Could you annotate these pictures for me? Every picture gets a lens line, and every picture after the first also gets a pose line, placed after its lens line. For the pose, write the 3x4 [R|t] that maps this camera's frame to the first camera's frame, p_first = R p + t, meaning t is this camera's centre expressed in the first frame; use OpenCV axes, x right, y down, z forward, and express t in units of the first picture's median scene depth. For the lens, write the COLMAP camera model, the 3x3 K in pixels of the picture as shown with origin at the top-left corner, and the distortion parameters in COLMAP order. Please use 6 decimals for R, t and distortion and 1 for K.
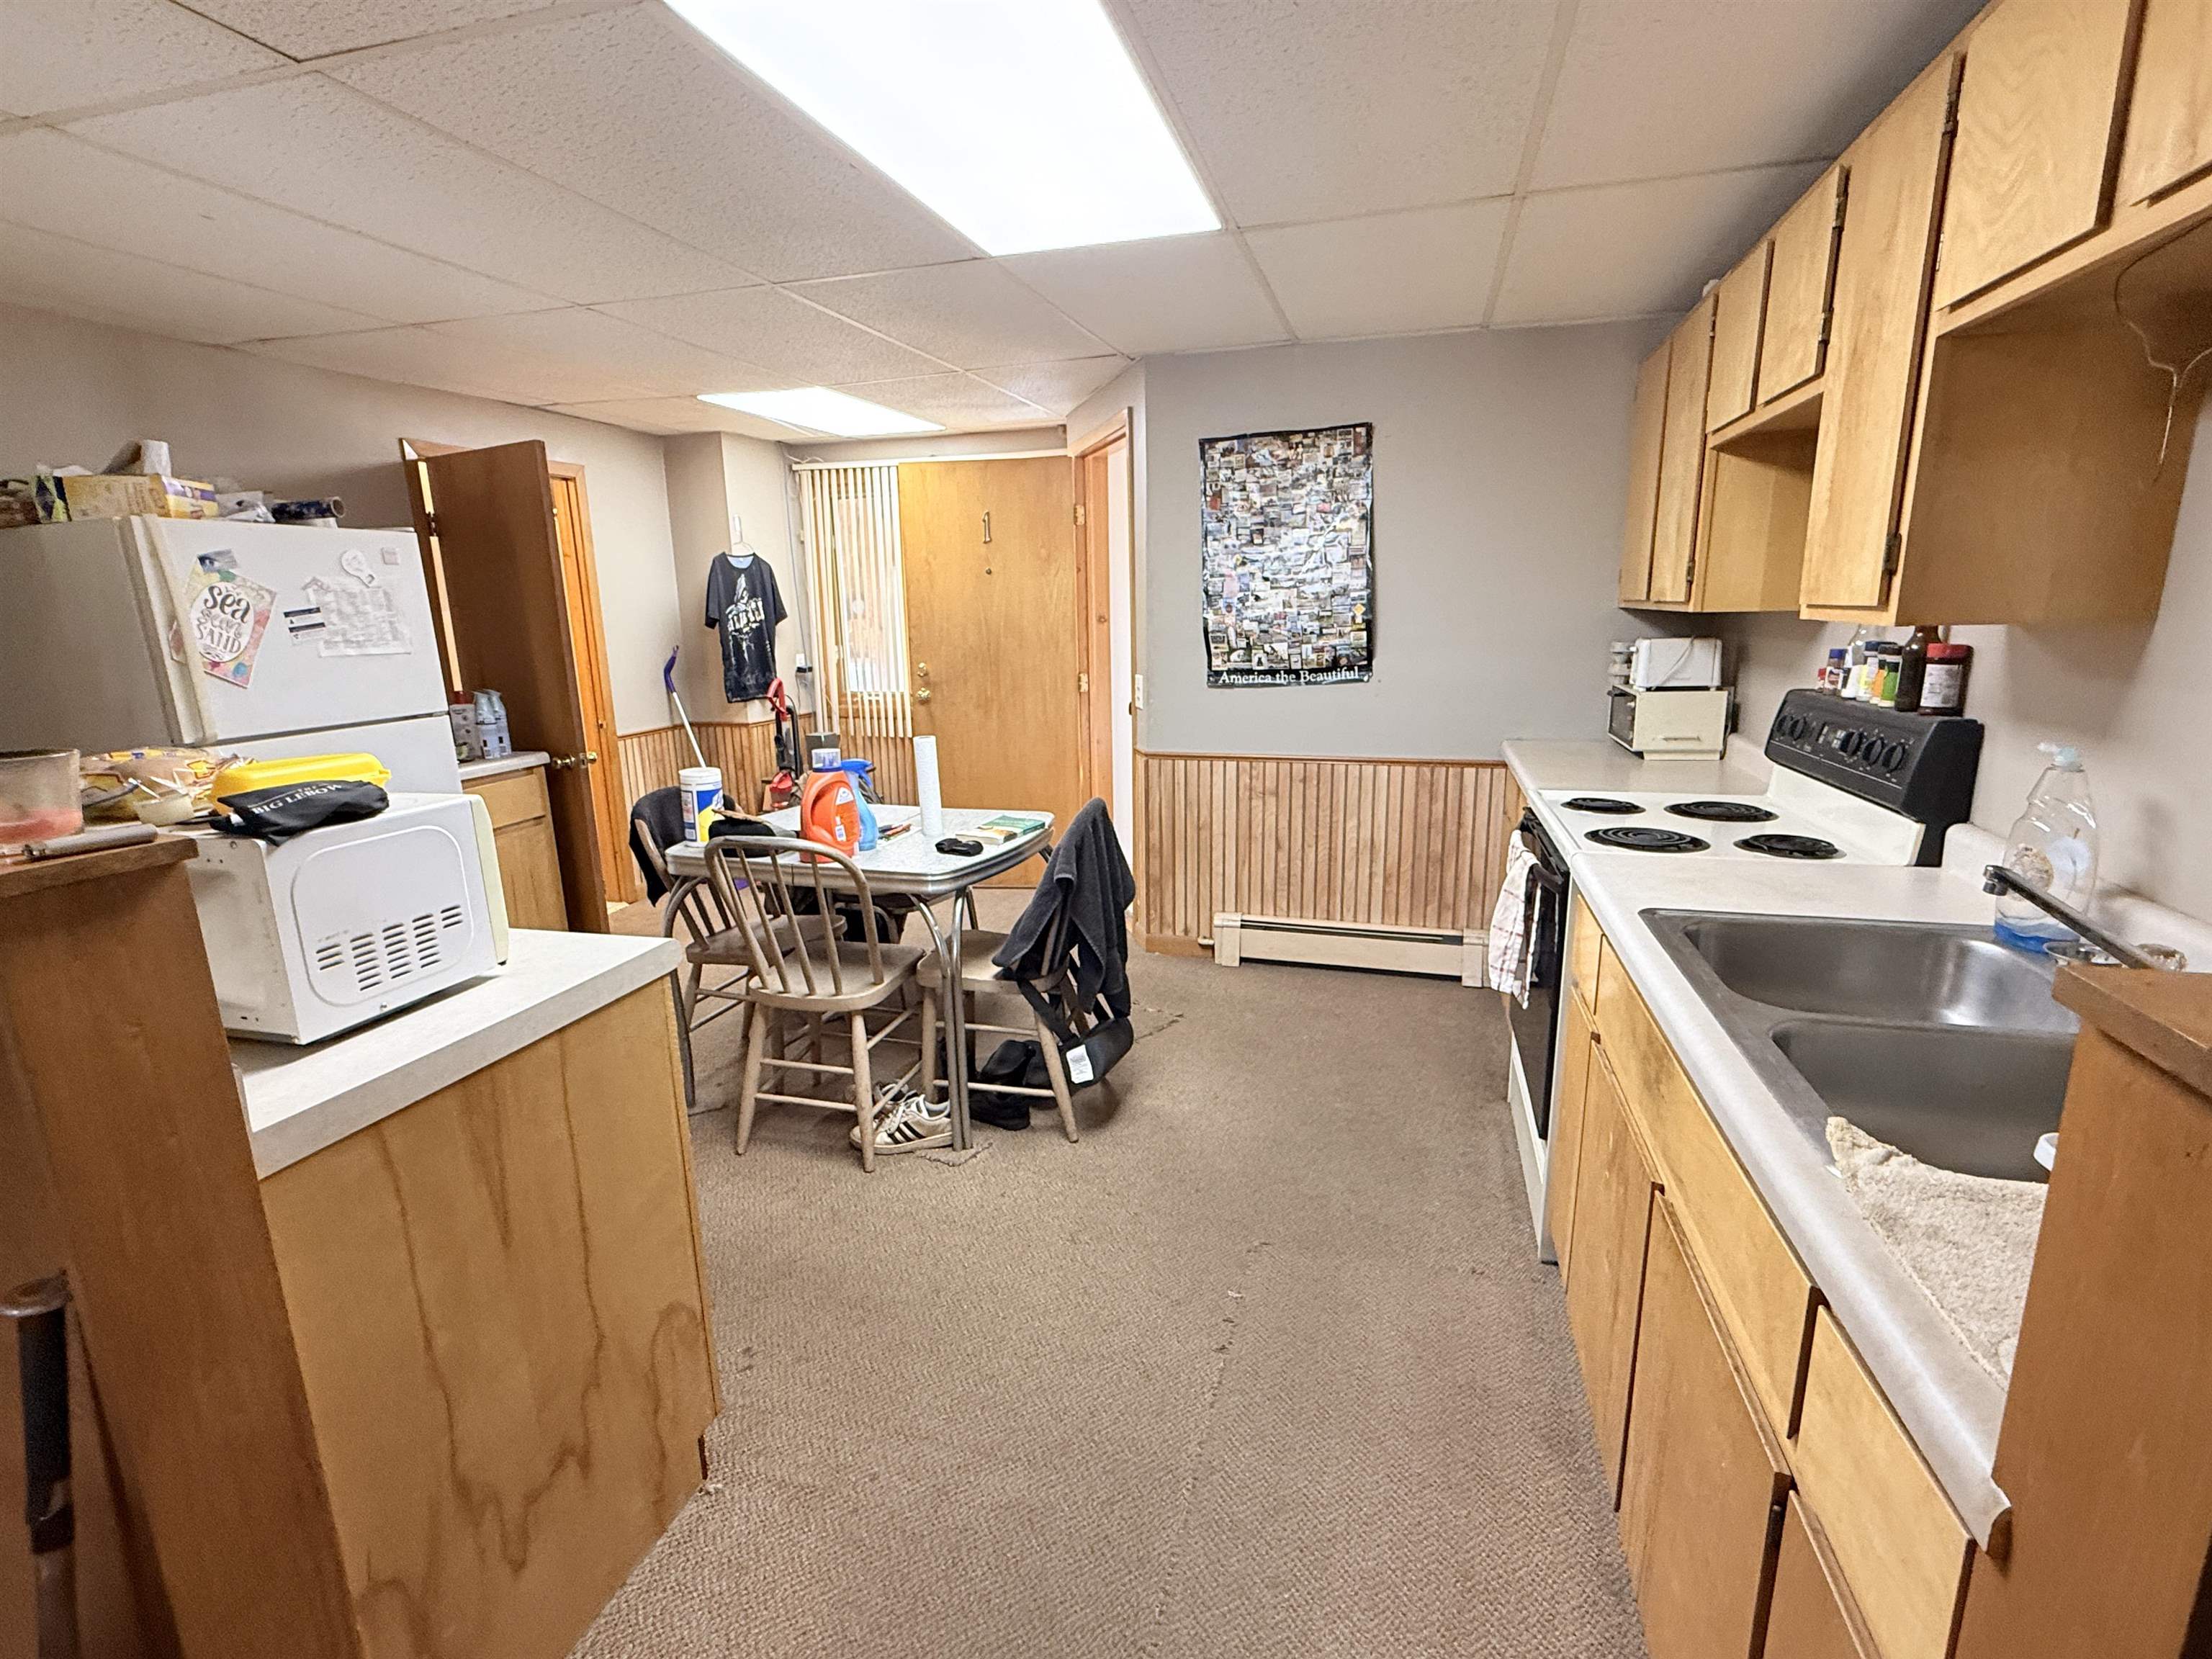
lens RADIAL K [[1022.8, 0, 1107.8], [0, 1022.8, 831.2], [0, 0, 1]] dist [0.002331, 0.000023]
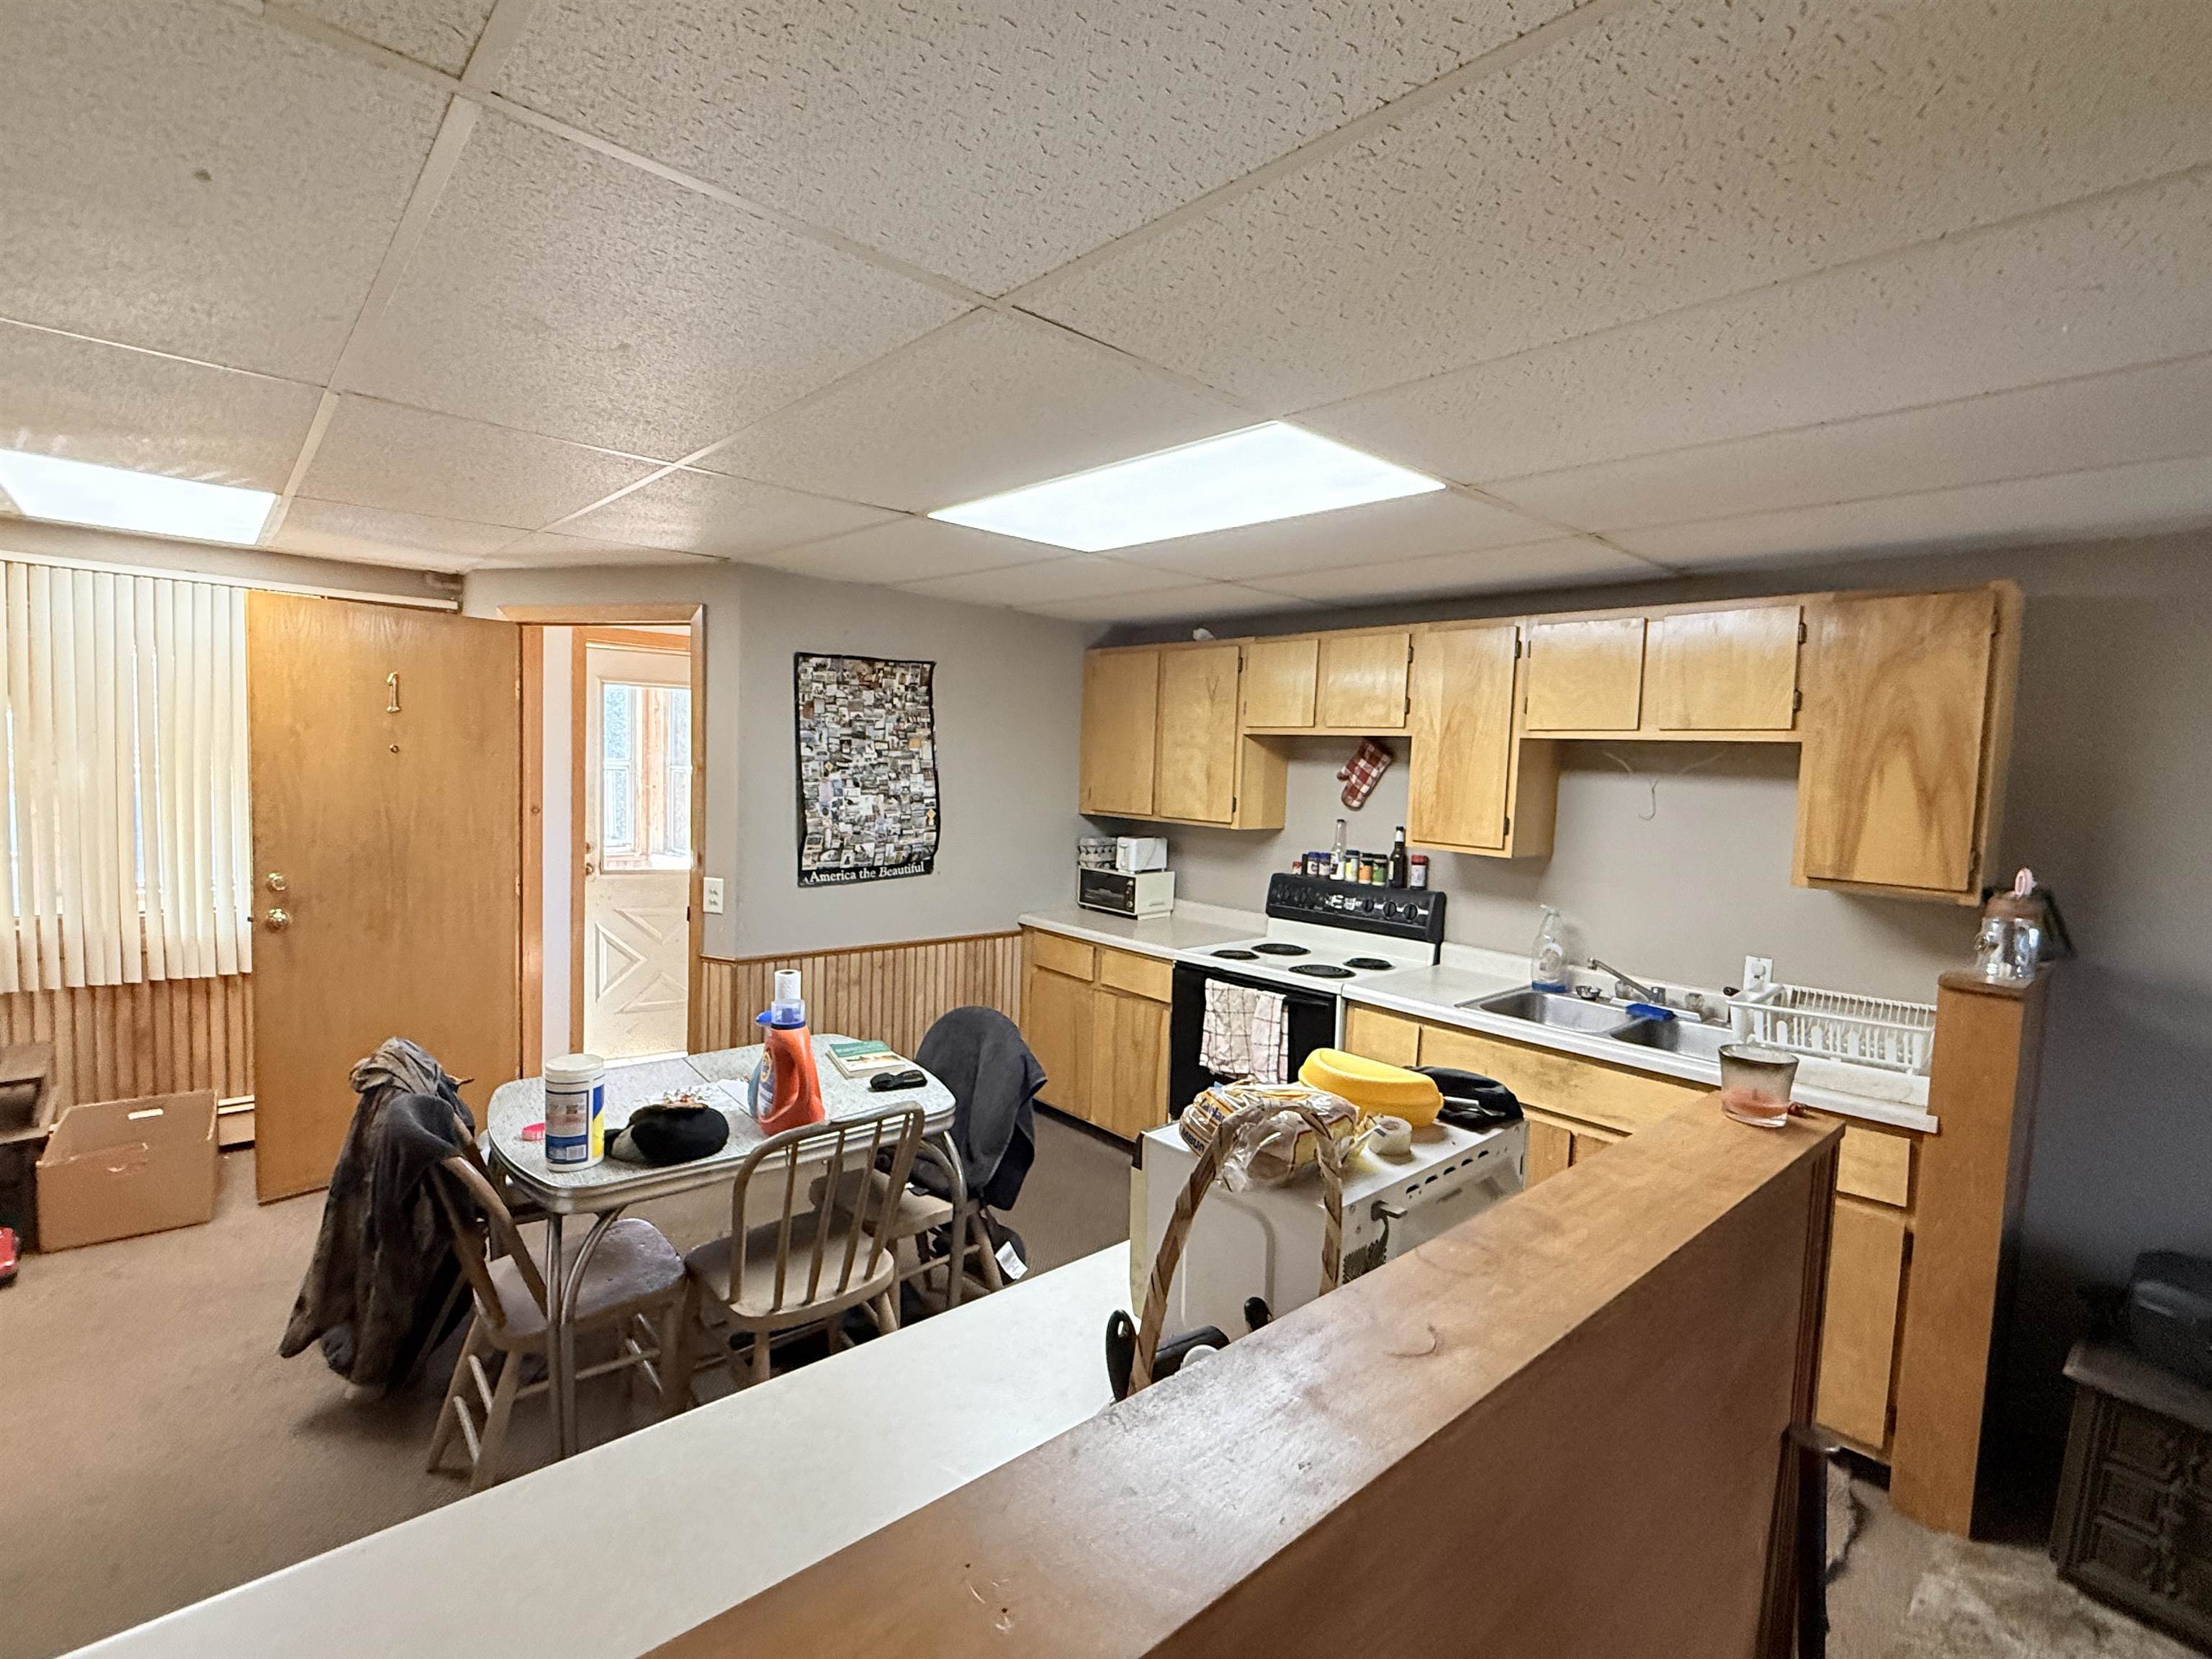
lens RADIAL K [[1022.8, 0, 1103.0], [0, 1022.8, 830.5], [0, 0, 1]] dist [0.002331, 0.000023]
pose [[0.531866, -0.020330, 0.846584, -0.618866], [0.138873, 0.988271, -0.063514, -0.093724], [-0.835364, 0.151349, 0.528451, 0.216160]]
